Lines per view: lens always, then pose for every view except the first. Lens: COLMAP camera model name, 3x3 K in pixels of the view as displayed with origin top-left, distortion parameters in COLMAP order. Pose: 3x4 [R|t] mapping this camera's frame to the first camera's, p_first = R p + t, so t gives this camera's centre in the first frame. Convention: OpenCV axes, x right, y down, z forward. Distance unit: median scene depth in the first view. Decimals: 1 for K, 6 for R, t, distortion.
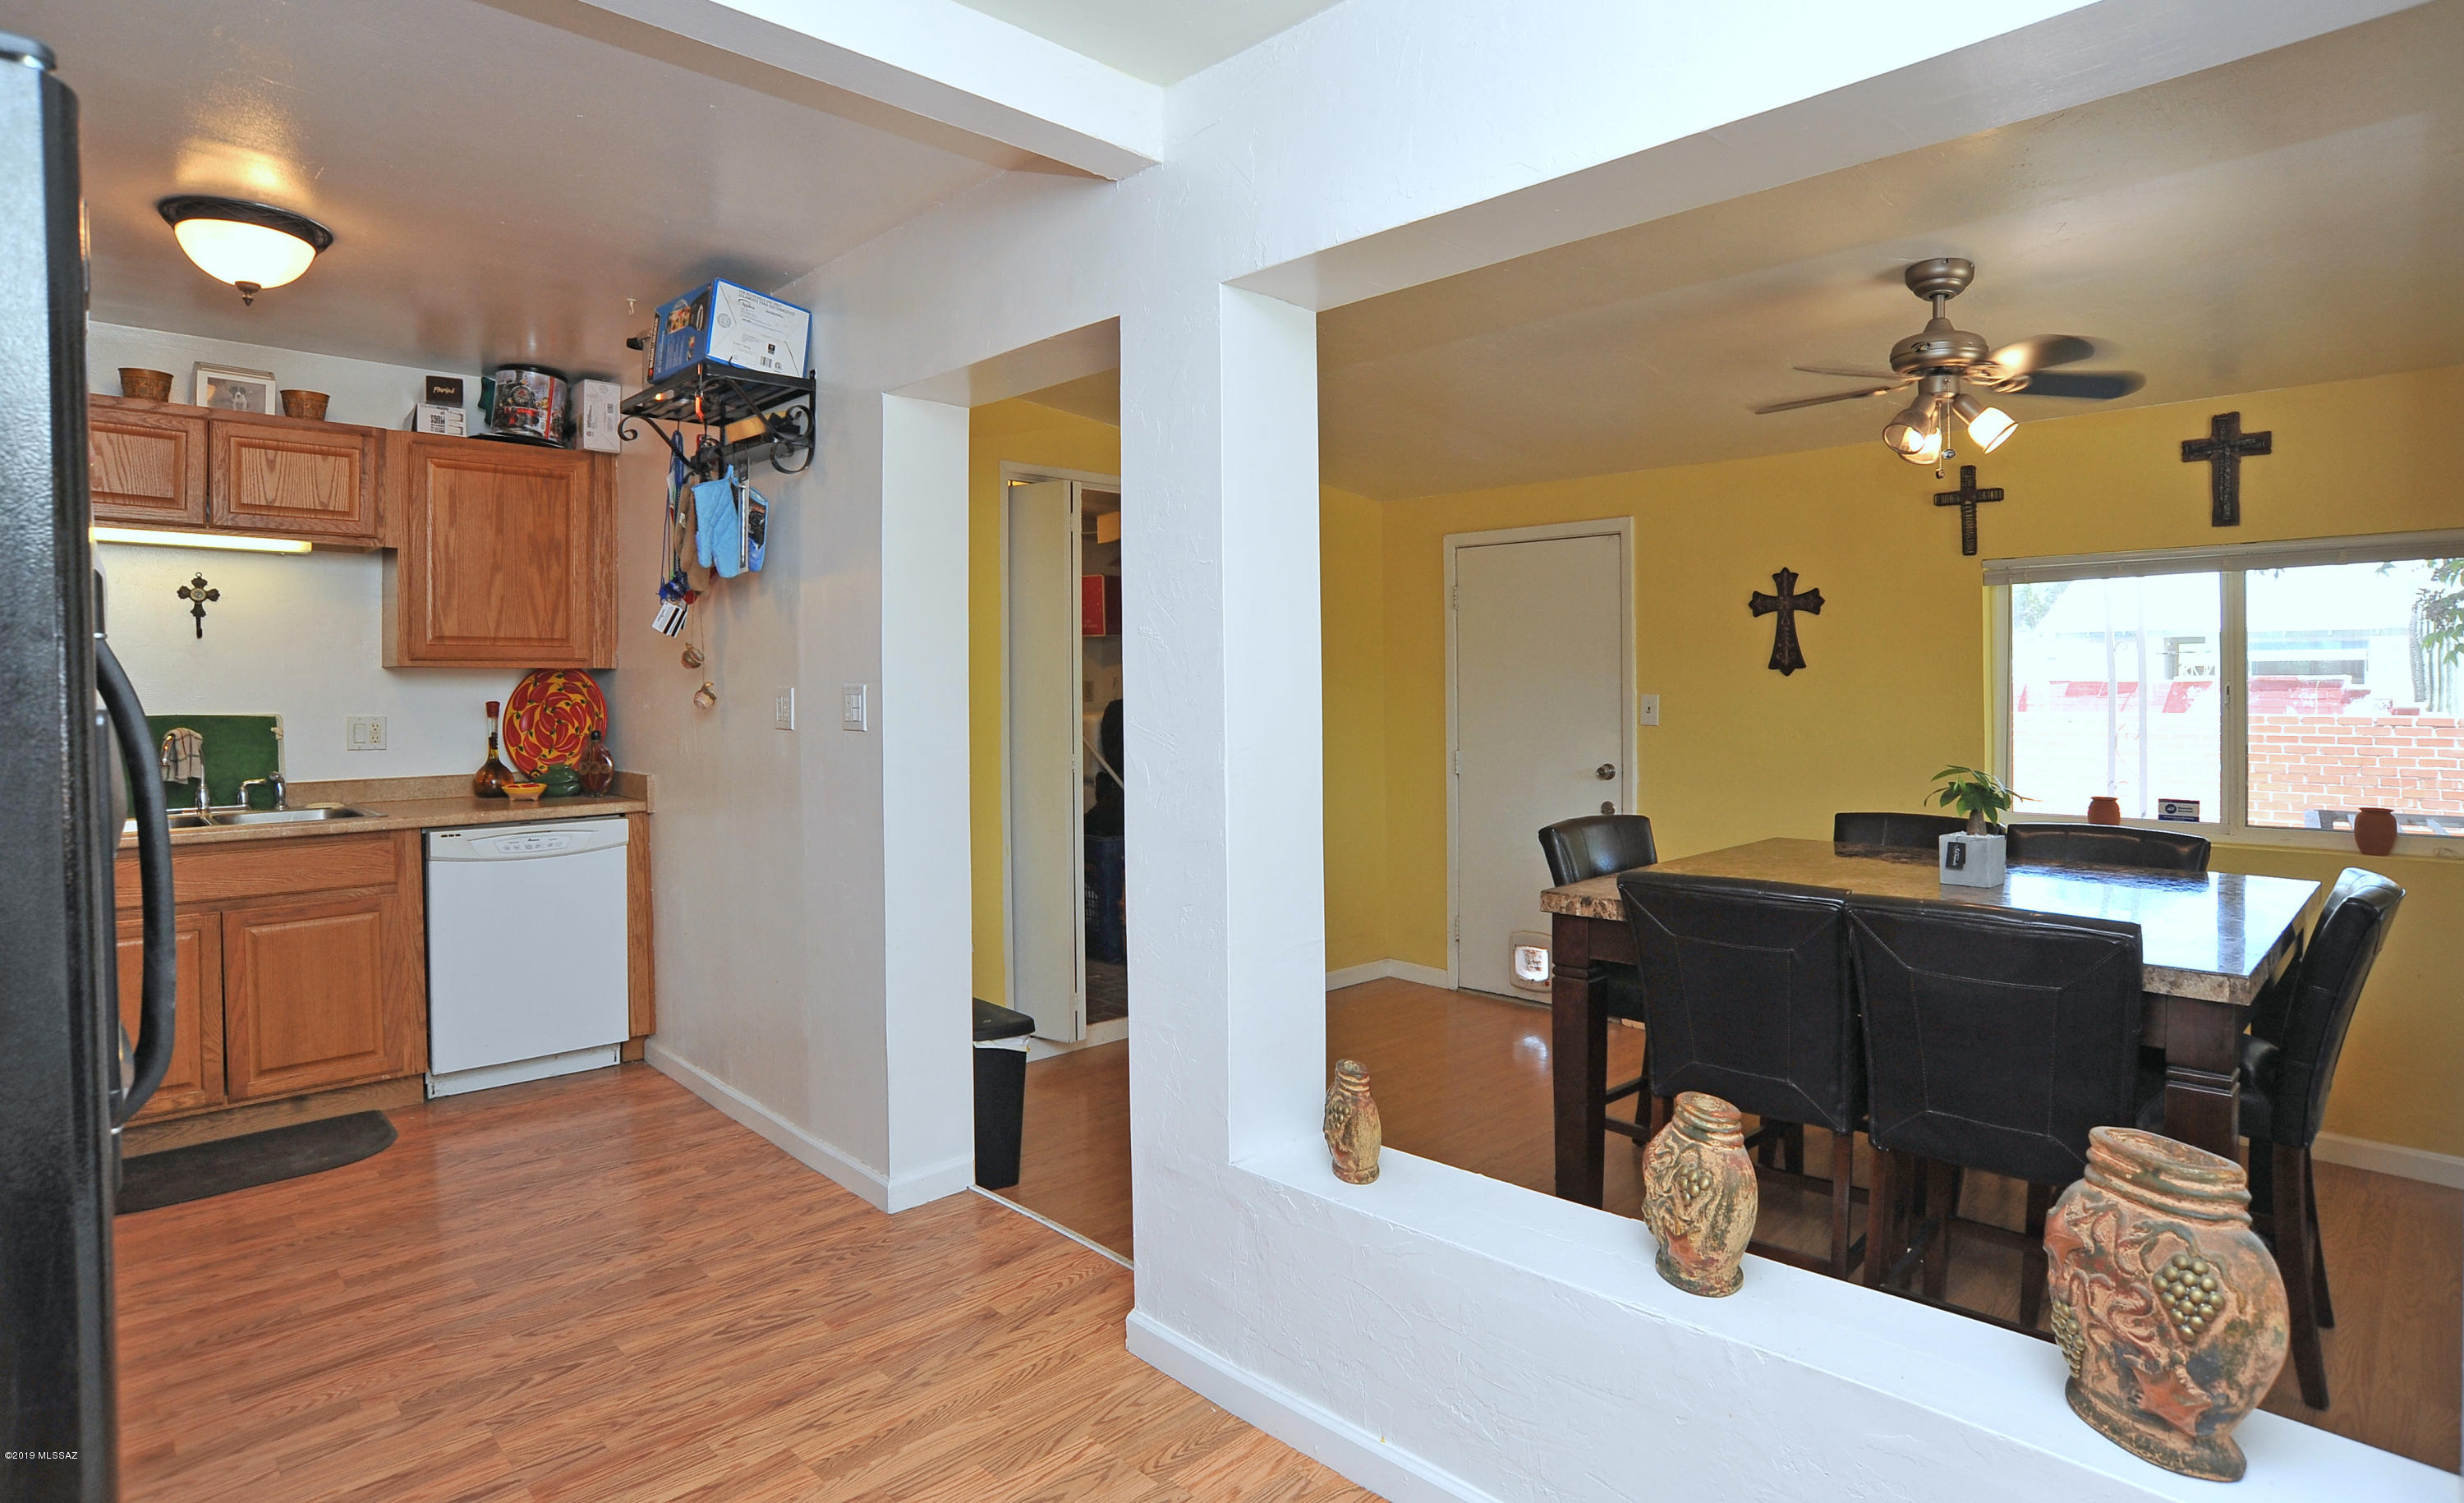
lens RADIAL K [[1294.0, 0, 1264.3], [0, 1294.0, 691.6], [0, 0, 1]] dist [-0.103679, 0.050349]
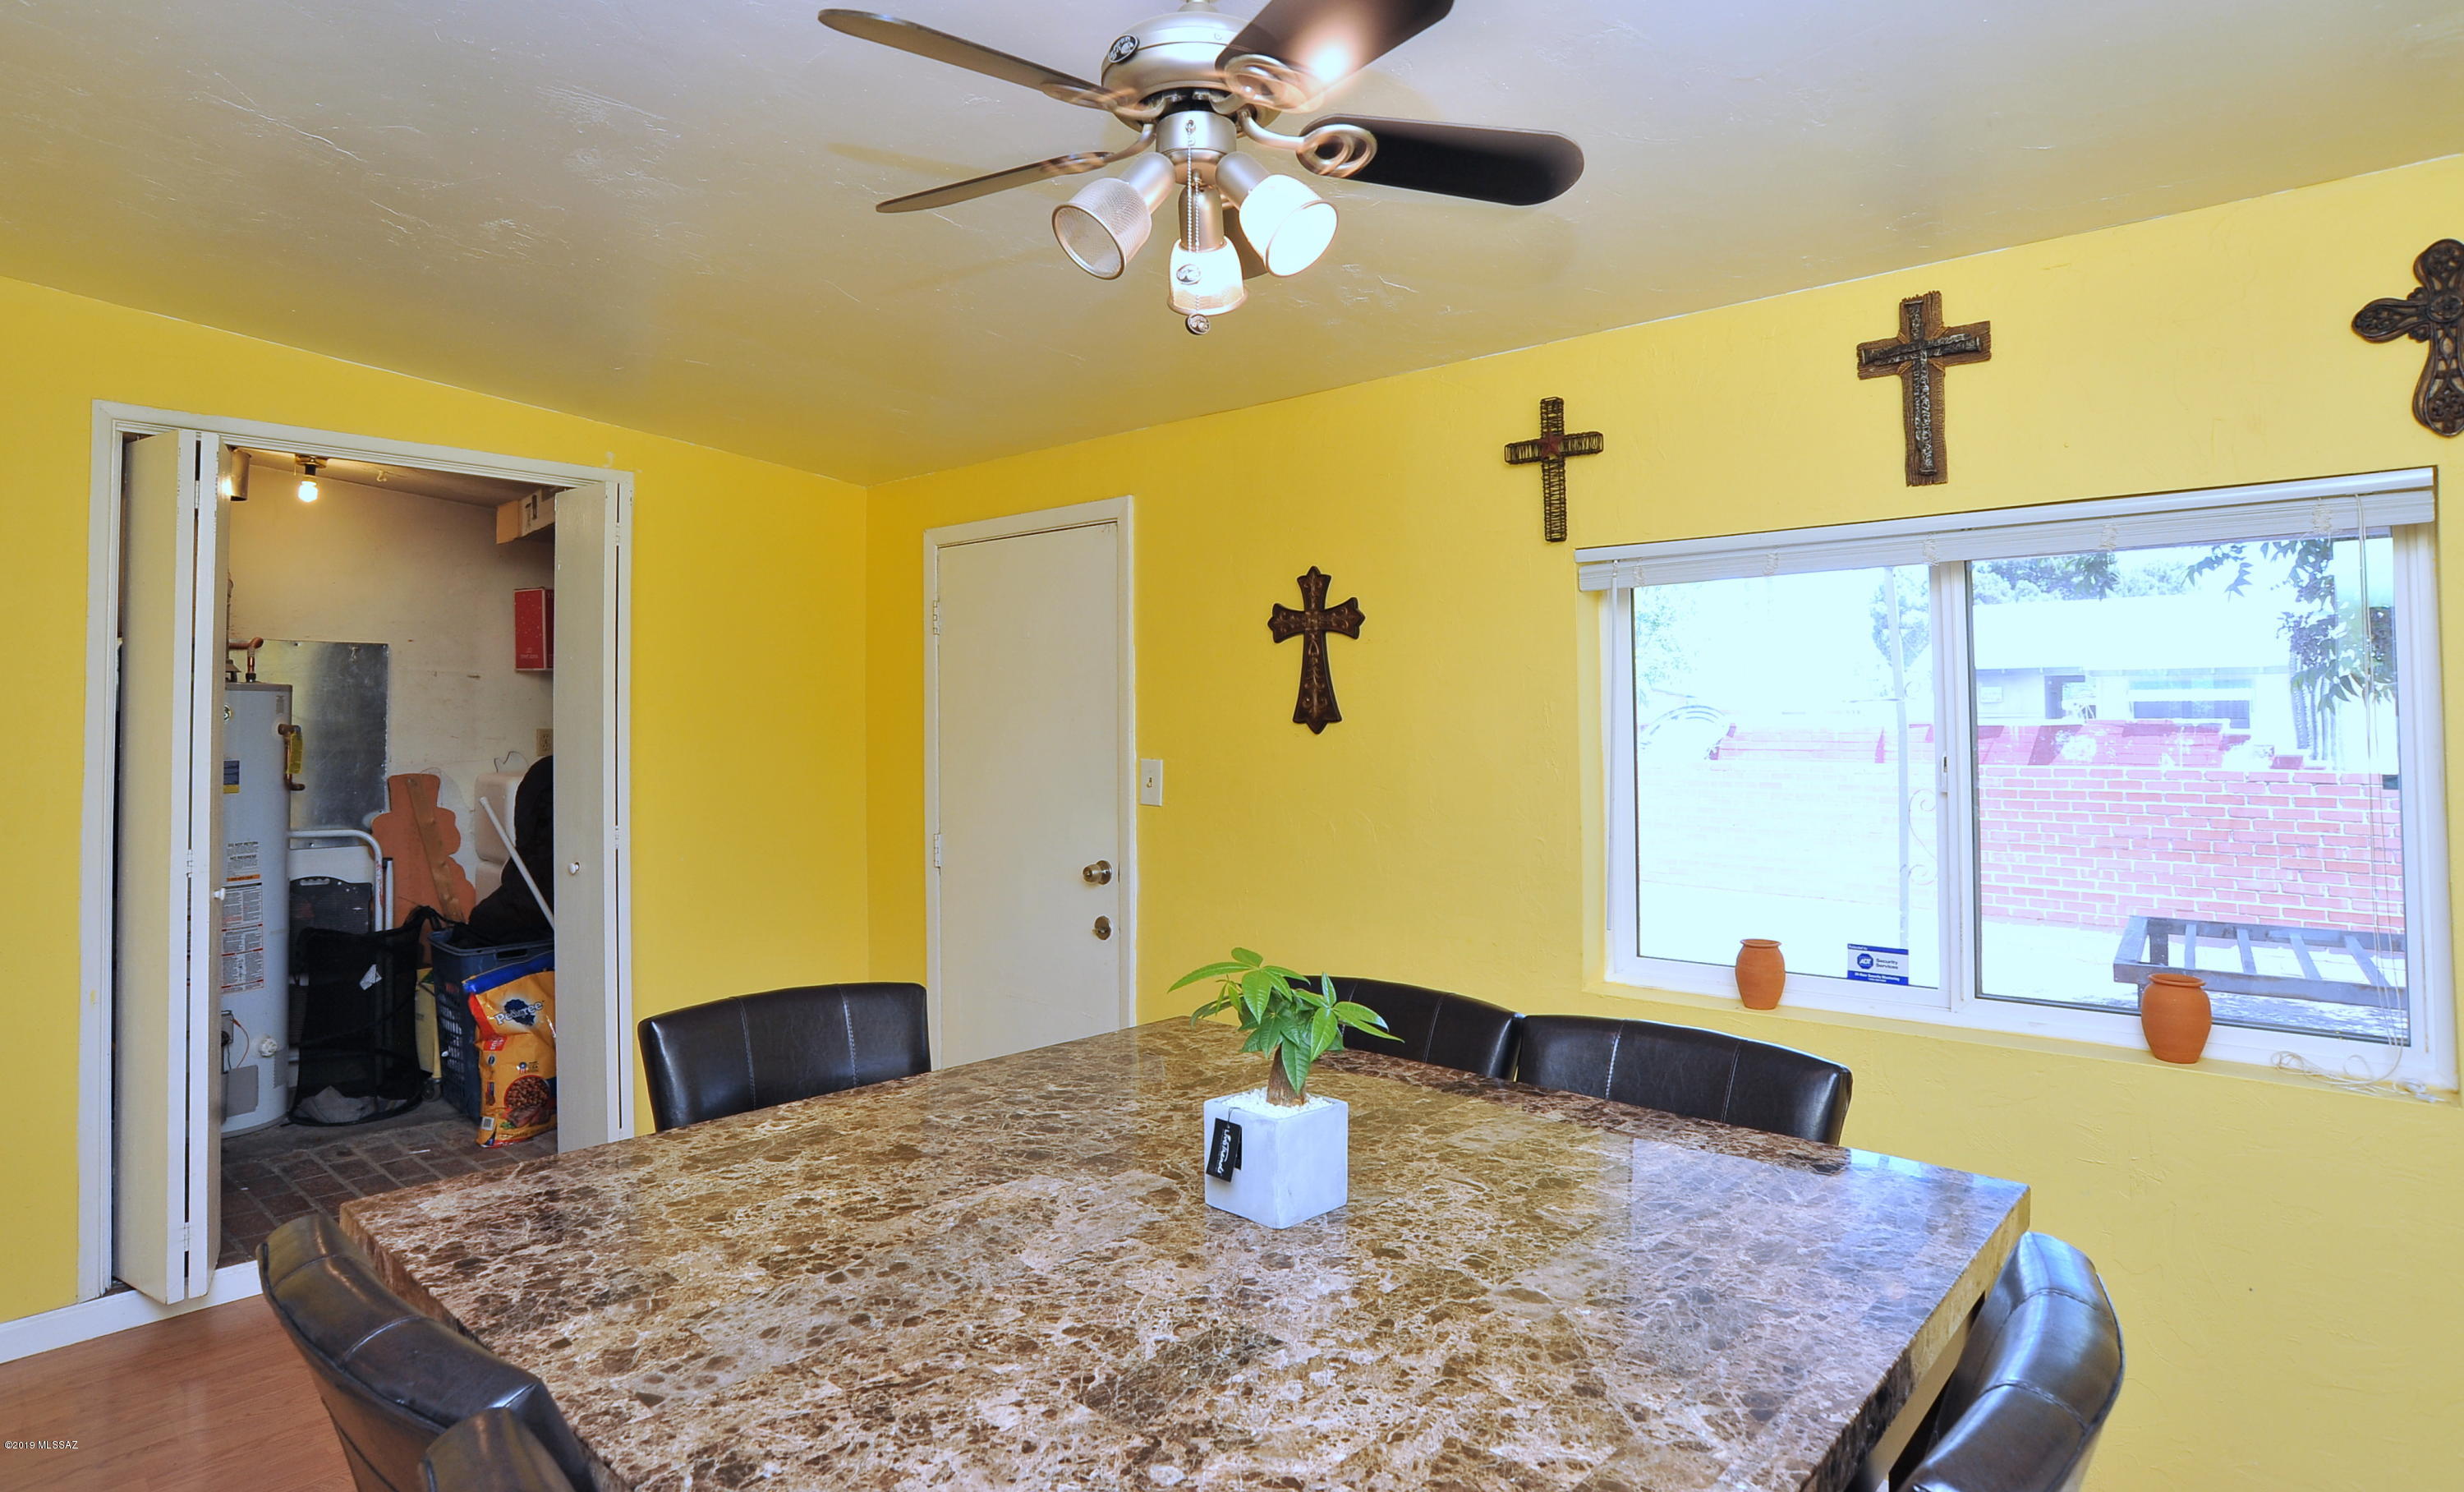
lens RADIAL K [[1351.5, 0, 1227.0], [0, 1351.5, 667.5], [0, 0, 1]] dist [-0.103965, 0.052591]
pose [[0.998514, 0.005055, 0.054253, 0.326754], [-0.002530, 0.998914, -0.046514, -0.013969], [-0.054429, 0.046307, 0.997443, 0.316596]]
